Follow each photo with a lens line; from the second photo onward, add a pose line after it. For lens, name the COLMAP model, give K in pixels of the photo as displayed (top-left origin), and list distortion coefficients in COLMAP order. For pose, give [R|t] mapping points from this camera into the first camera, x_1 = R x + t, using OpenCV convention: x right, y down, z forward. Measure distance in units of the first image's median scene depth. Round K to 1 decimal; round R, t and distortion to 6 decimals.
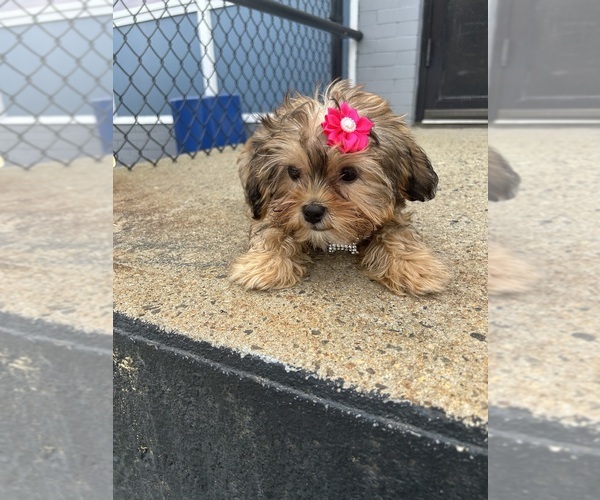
lens RADIAL K [[383.5, 0, 298.4], [0, 383.5, 249.4], [0, 0, 1]] dist [0.018280, -0.040015]
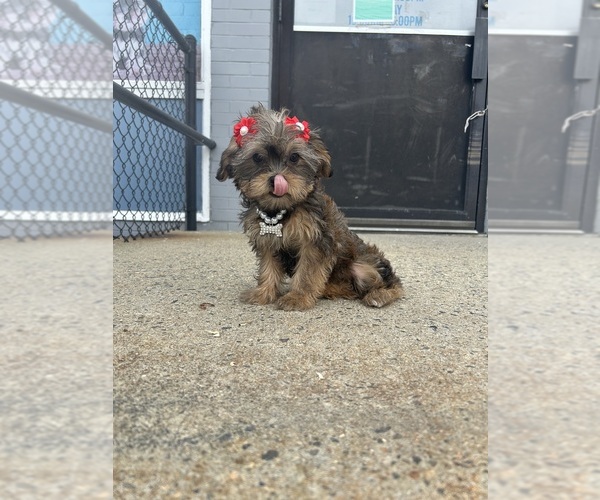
lens RADIAL K [[383.5, 0, 299.9], [0, 383.5, 249.7], [0, 0, 1]] dist [0.018280, -0.040015]
pose [[0.901975, 0.009216, 0.431691, -0.565797], [0.100187, 0.968021, -0.229996, -0.134015], [-0.420005, 0.250701, 0.872207, 0.477425]]
